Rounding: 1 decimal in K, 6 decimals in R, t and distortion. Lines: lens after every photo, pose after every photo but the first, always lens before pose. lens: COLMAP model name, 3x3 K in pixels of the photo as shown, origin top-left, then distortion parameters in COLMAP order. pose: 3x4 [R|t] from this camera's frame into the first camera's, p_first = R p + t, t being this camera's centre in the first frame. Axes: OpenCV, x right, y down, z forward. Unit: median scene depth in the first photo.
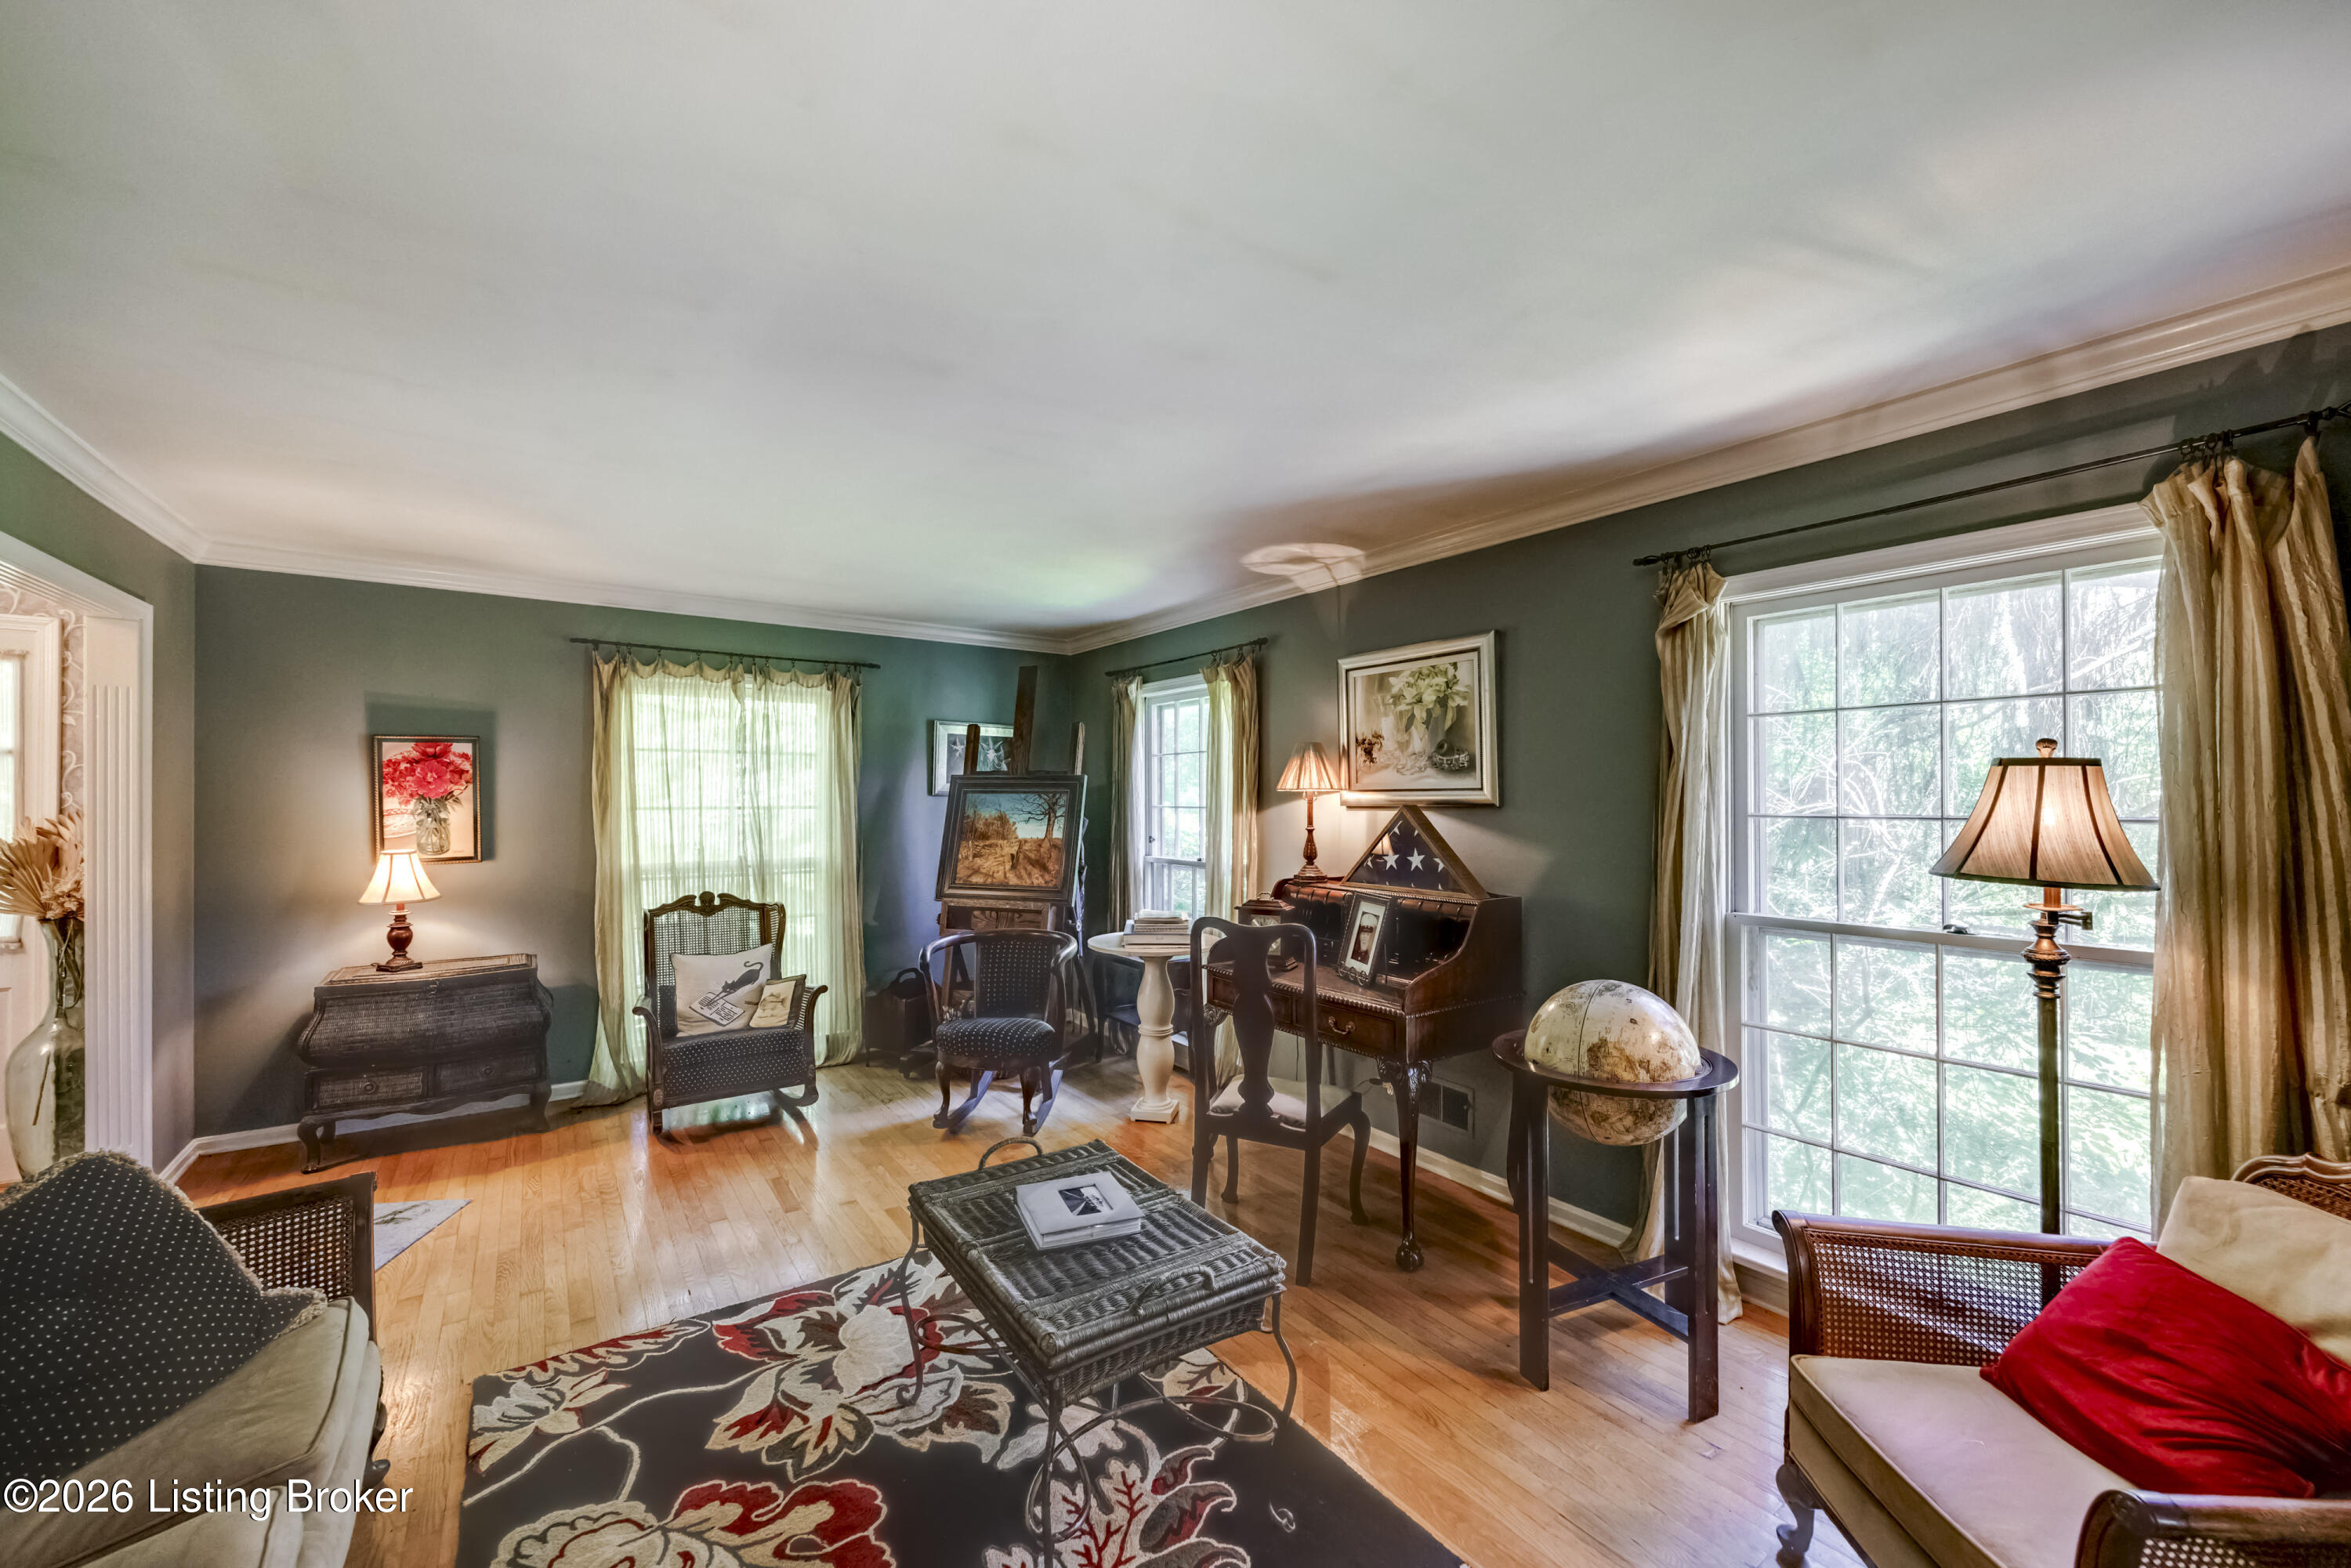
lens RADIAL K [[885.6, 0, 1175.5], [0, 885.6, 784.0], [0, 0, 1]] dist [-0.000316, 0.000060]
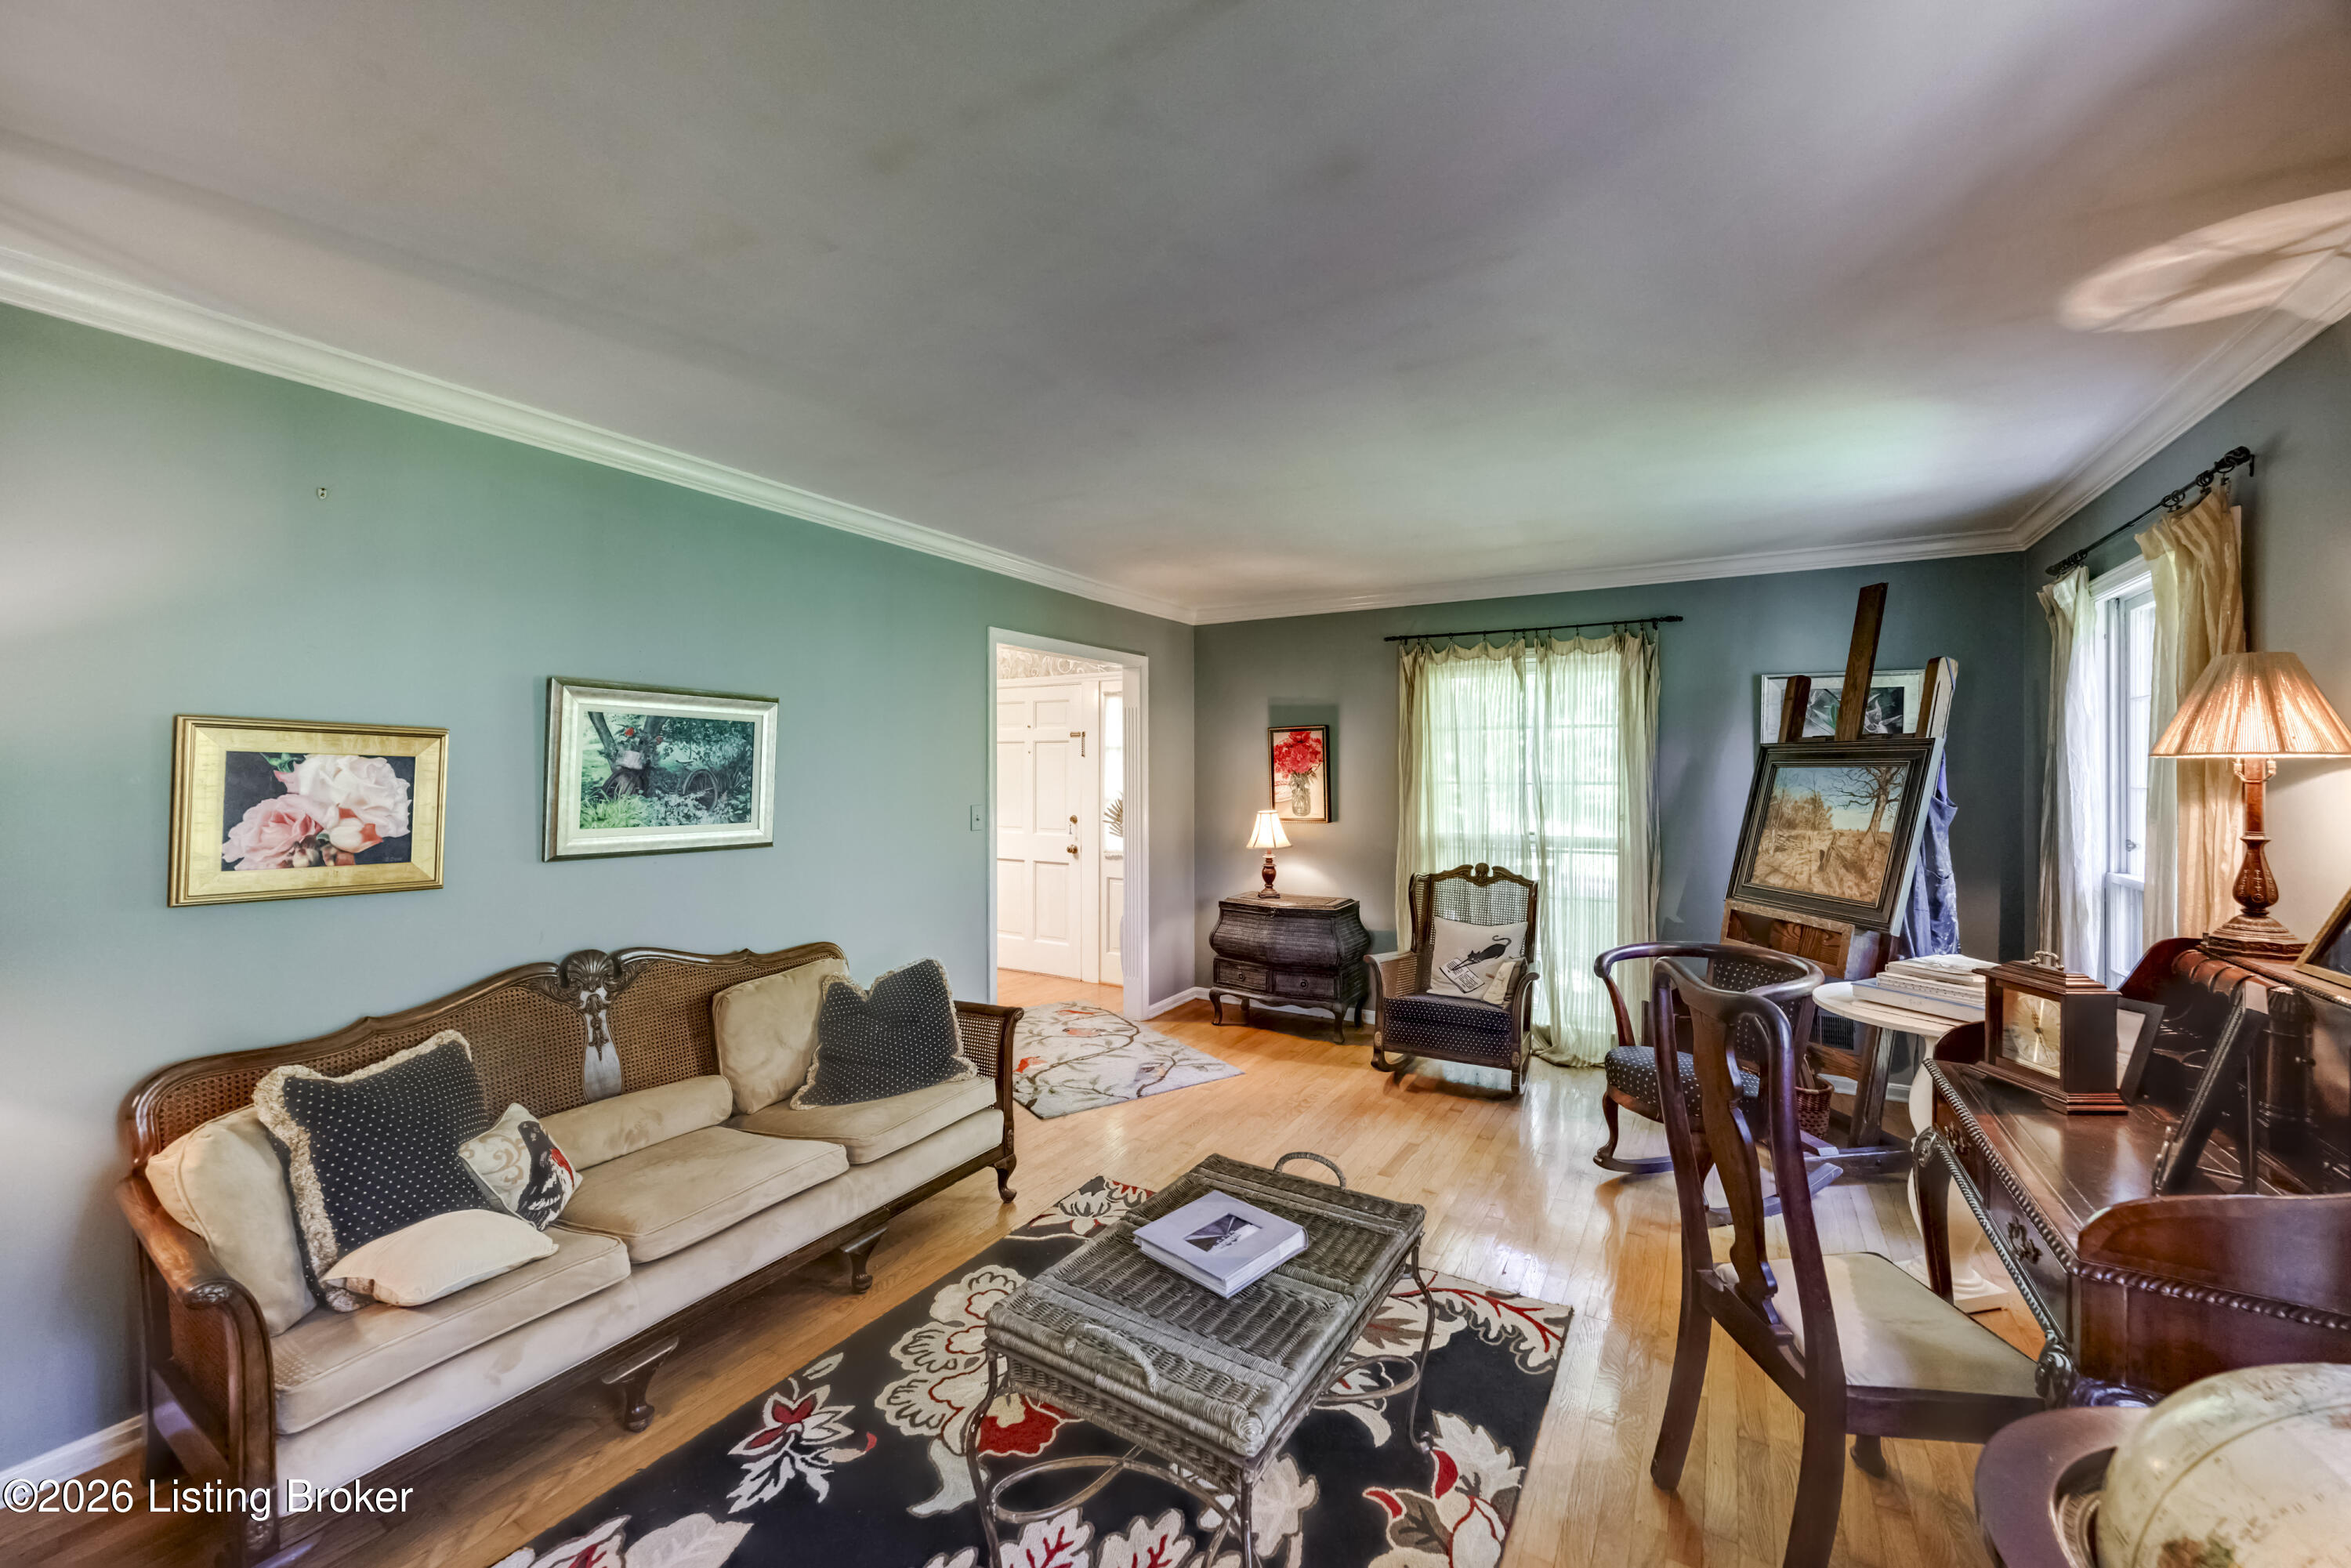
lens RADIAL K [[885.6, 0, 1175.5], [0, 885.6, 784.0], [0, 0, 1]] dist [-0.000316, 0.000060]
pose [[0.441773, 0.011180, -0.897057, 0.257113], [0.014719, 0.999697, 0.019708, 0.002748], [0.897006, -0.021910, 0.441475, 0.227490]]
